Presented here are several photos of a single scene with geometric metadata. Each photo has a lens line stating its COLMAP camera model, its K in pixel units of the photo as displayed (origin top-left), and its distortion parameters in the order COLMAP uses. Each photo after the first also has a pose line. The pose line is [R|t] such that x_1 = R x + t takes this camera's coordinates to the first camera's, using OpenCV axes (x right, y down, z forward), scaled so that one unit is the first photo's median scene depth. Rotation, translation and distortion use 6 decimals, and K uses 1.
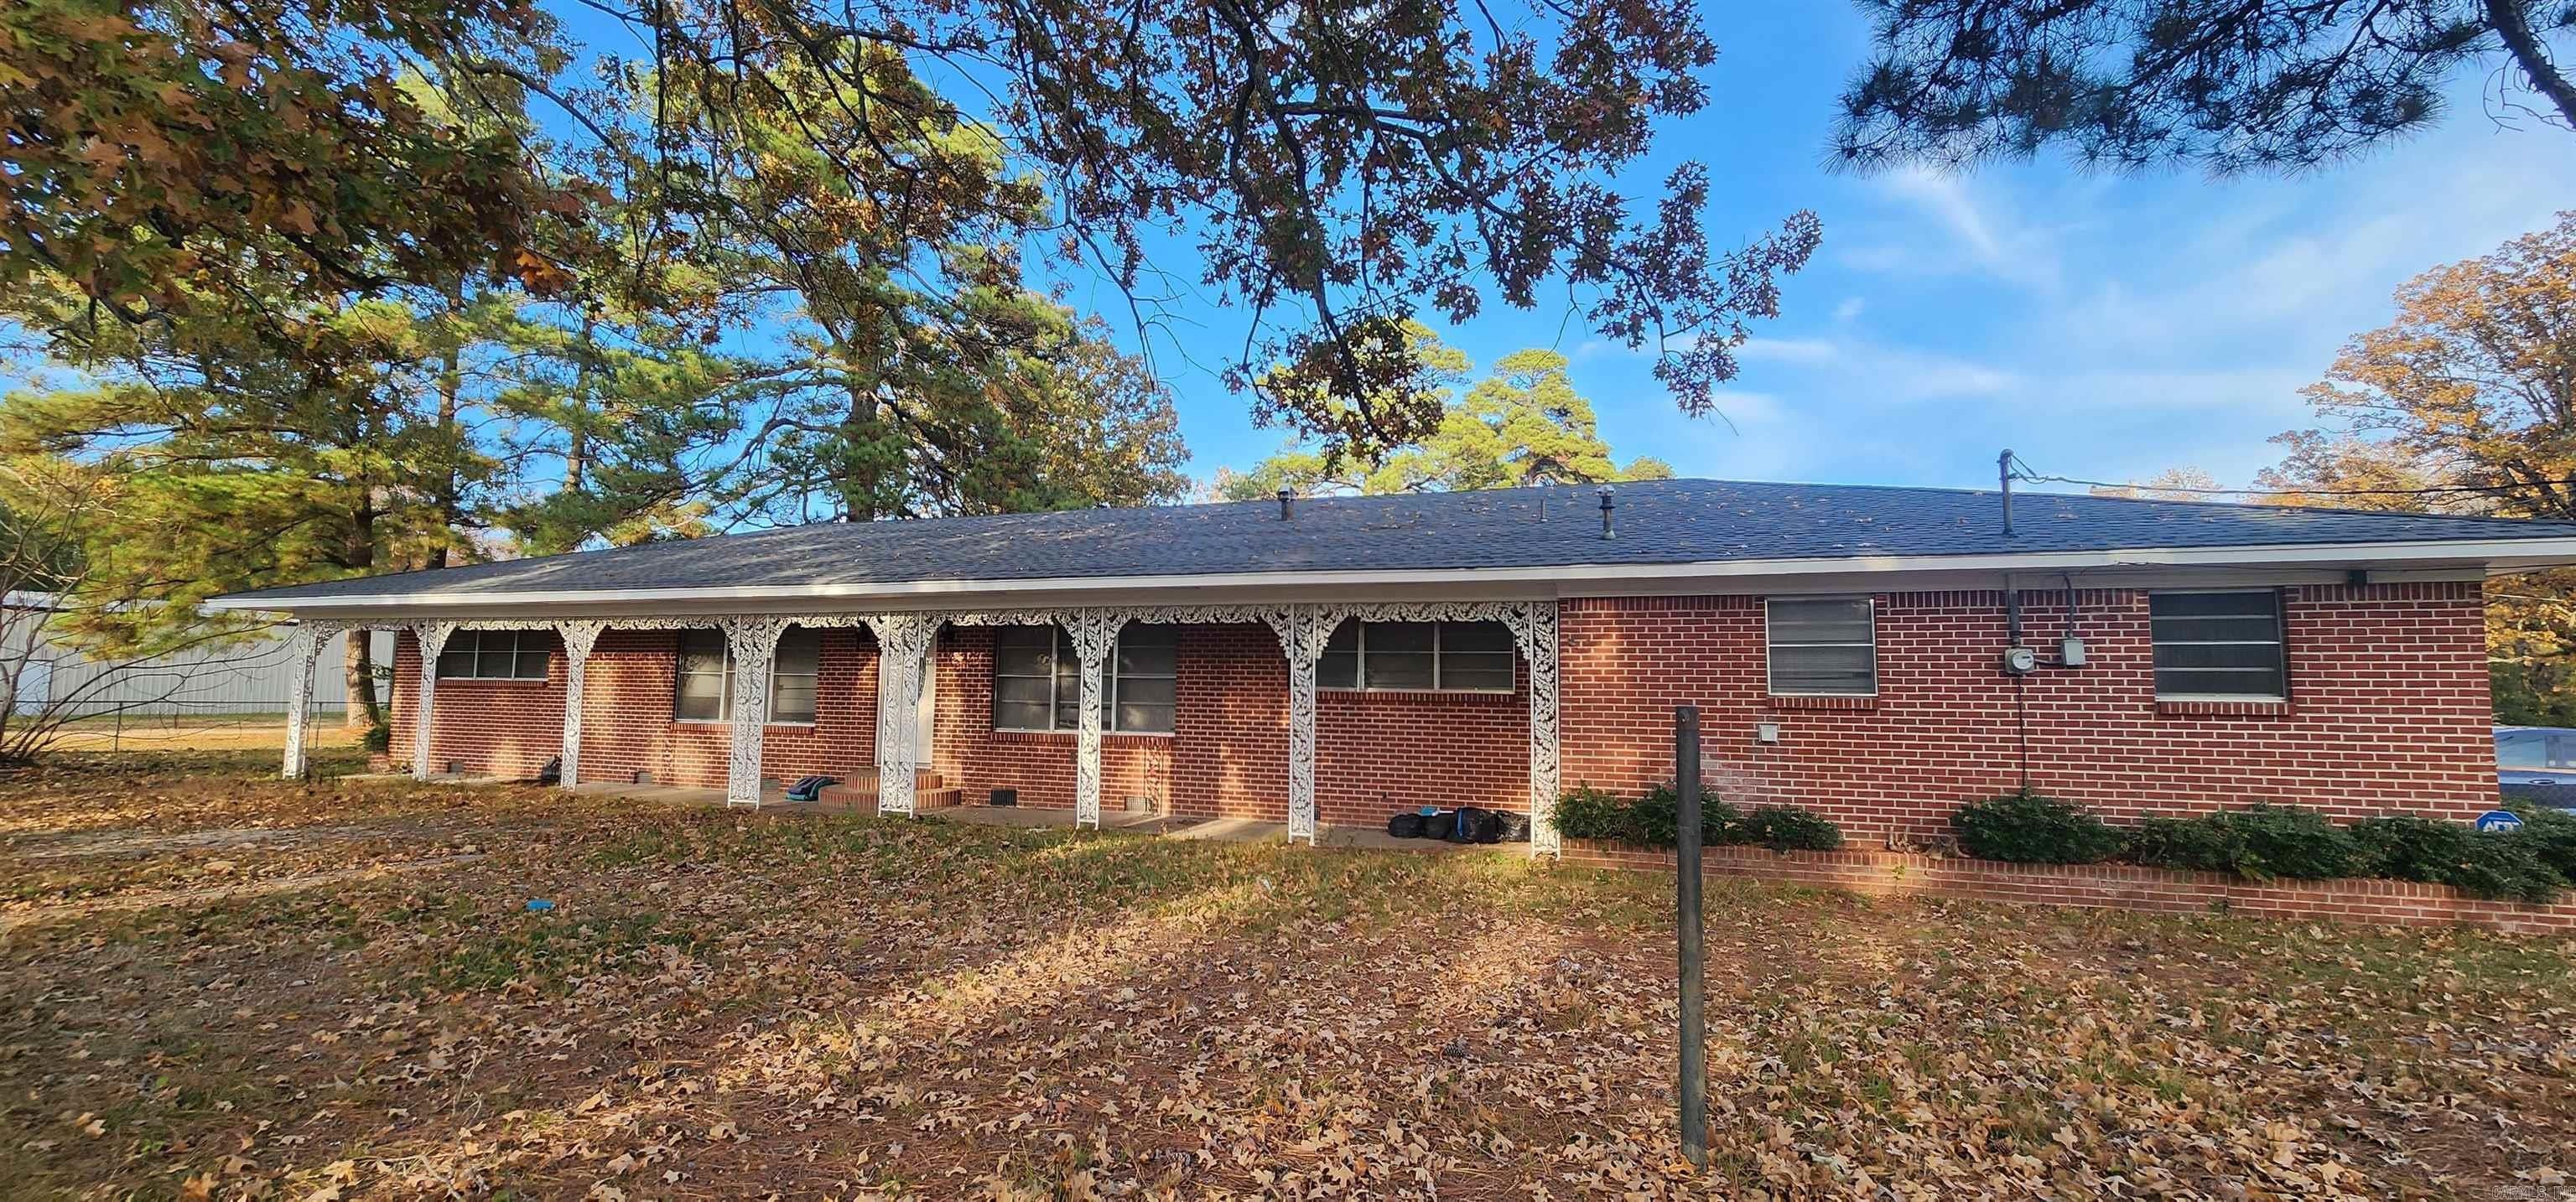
lens RADIAL K [[1058.6, 0, 1288.0], [0, 1058.6, 601.0], [0, 0, 1]] dist [-0.000738, 0.000289]
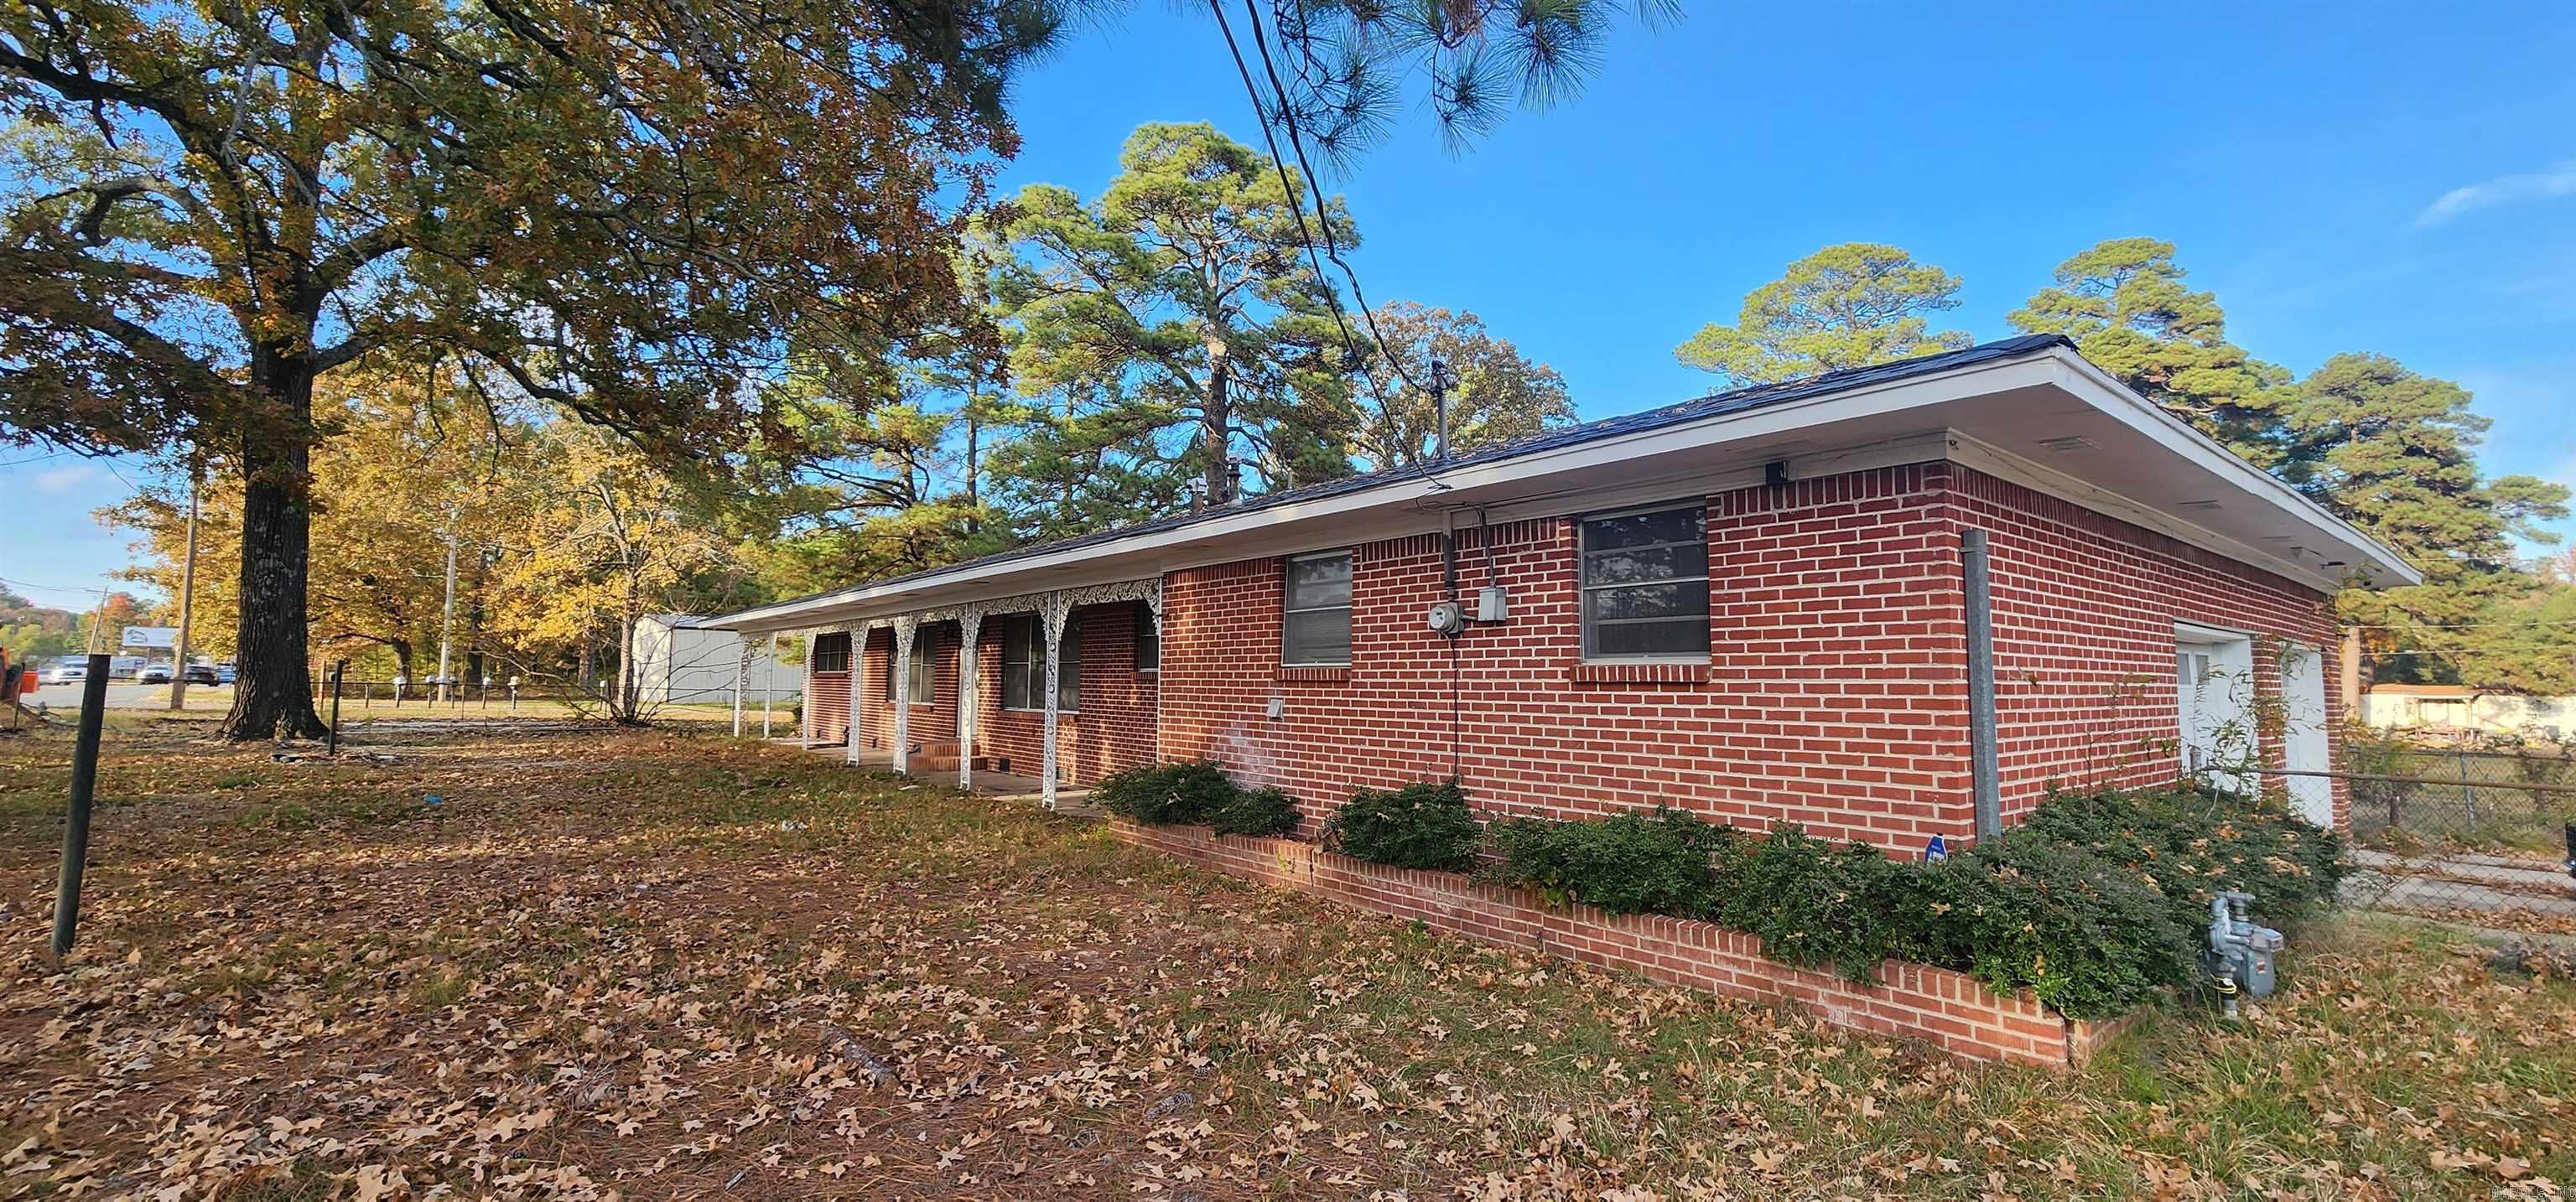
lens RADIAL K [[1058.6, 0, 1288.0], [0, 1058.6, 601.0], [0, 0, 1]] dist [-0.000738, 0.000289]
pose [[0.850665, -0.044697, -0.523804, 1.071431], [0.045471, 0.998901, -0.011392, 0.050048], [0.523737, -0.014127, 0.851763, 0.266913]]
